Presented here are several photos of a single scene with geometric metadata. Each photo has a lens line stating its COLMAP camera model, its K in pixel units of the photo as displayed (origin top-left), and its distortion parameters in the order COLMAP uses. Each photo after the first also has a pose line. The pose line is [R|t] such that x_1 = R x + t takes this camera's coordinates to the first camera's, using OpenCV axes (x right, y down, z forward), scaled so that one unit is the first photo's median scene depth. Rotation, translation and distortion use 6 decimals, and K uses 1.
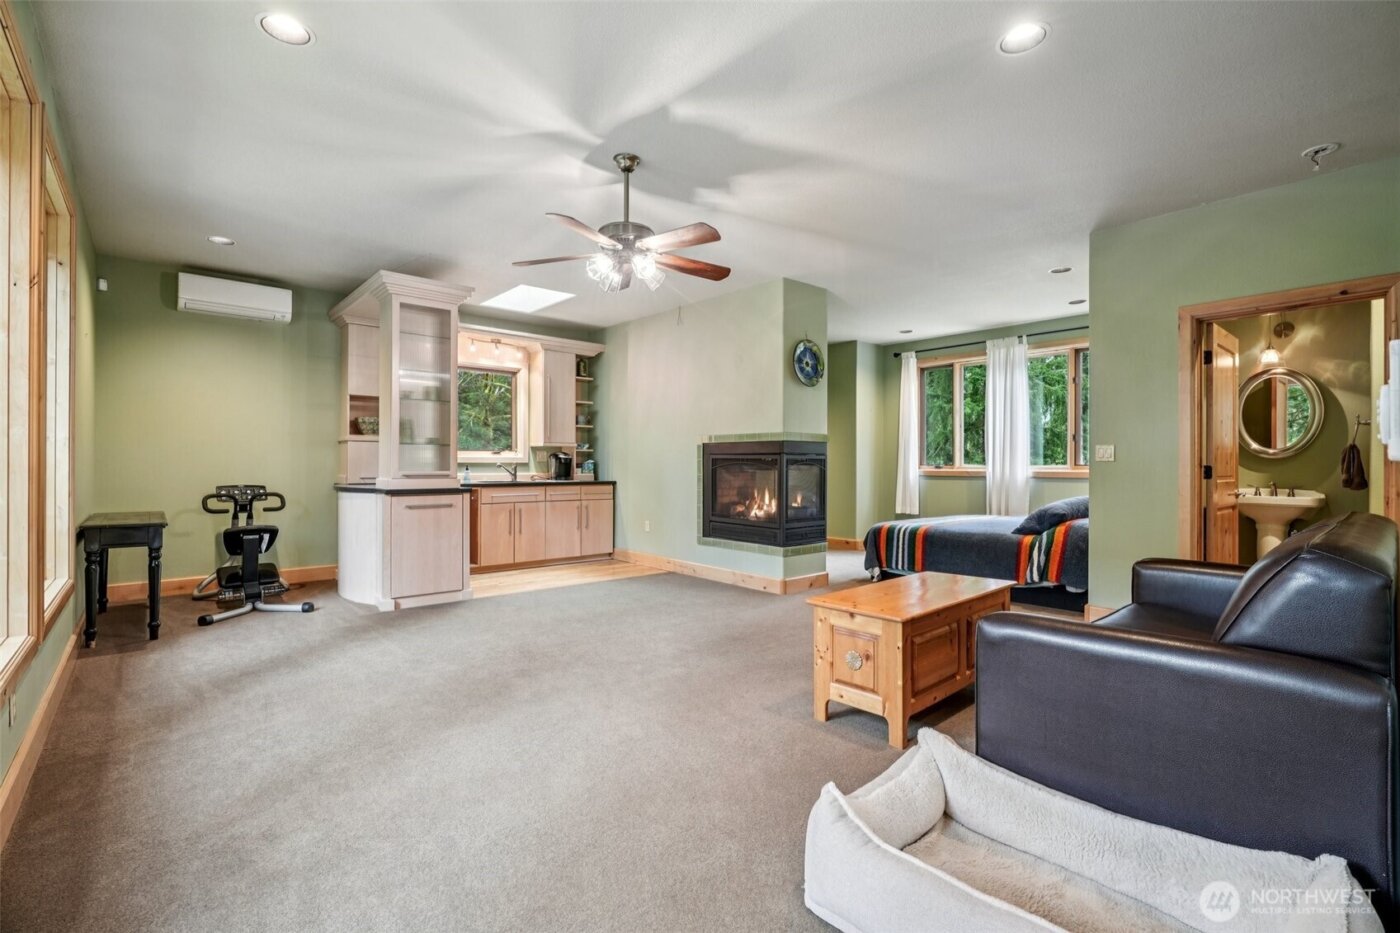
lens RADIAL K [[628.5, 0, 701.0], [0, 628.5, 456.3], [0, 0, 1]] dist [-0.001263, 0.000267]
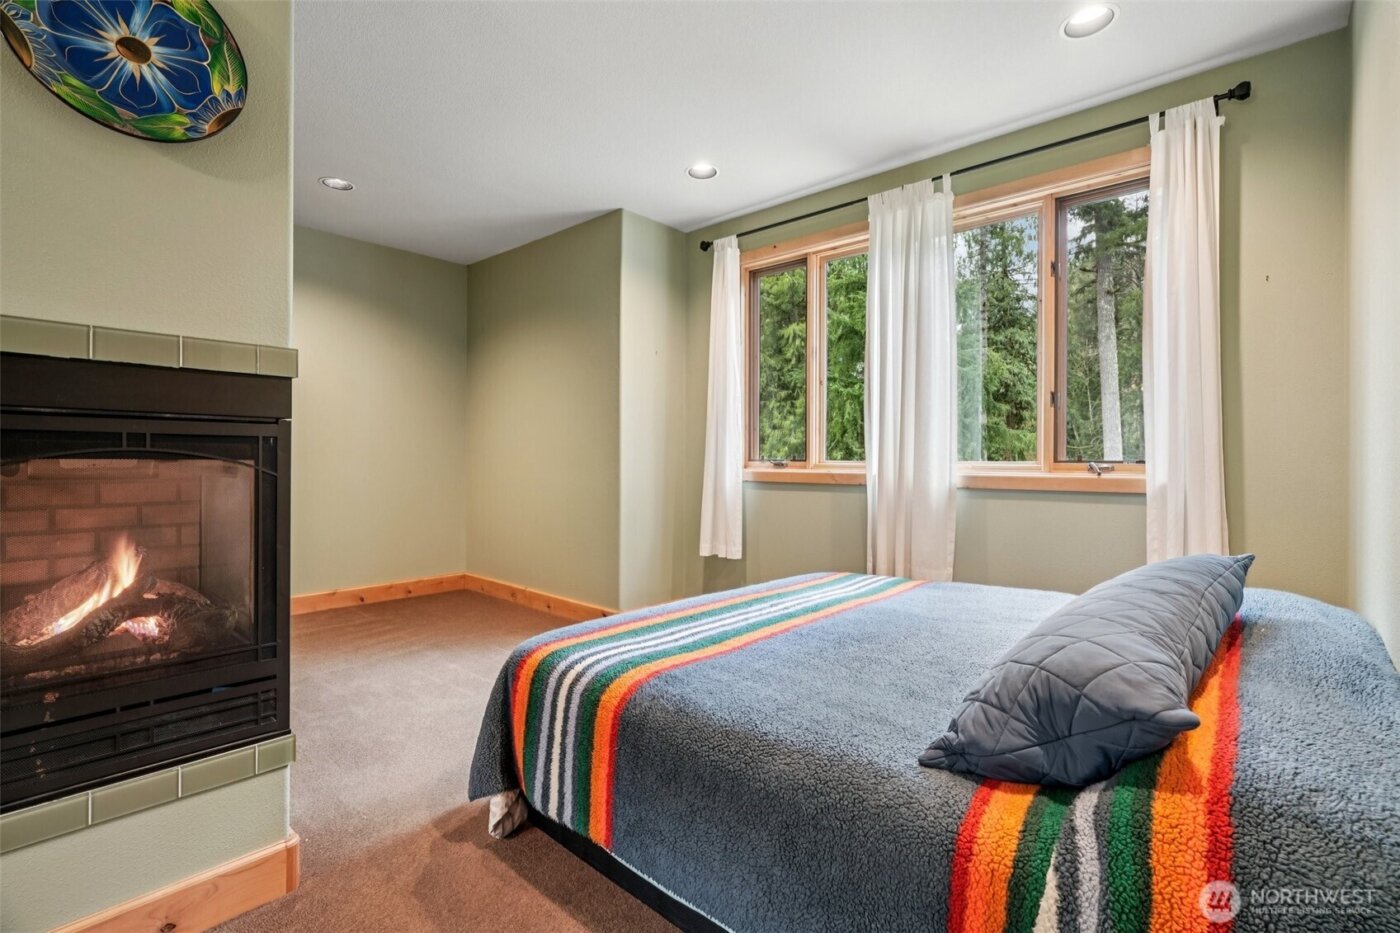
lens RADIAL K [[628.5, 0, 701.0], [0, 628.5, 456.3], [0, 0, 1]] dist [-0.001263, 0.000267]
pose [[0.991769, 0.000454, 0.128037, 0.289732], [-0.001302, 0.999978, 0.006539, 0.008238], [-0.128031, -0.006652, 0.991748, 0.588601]]
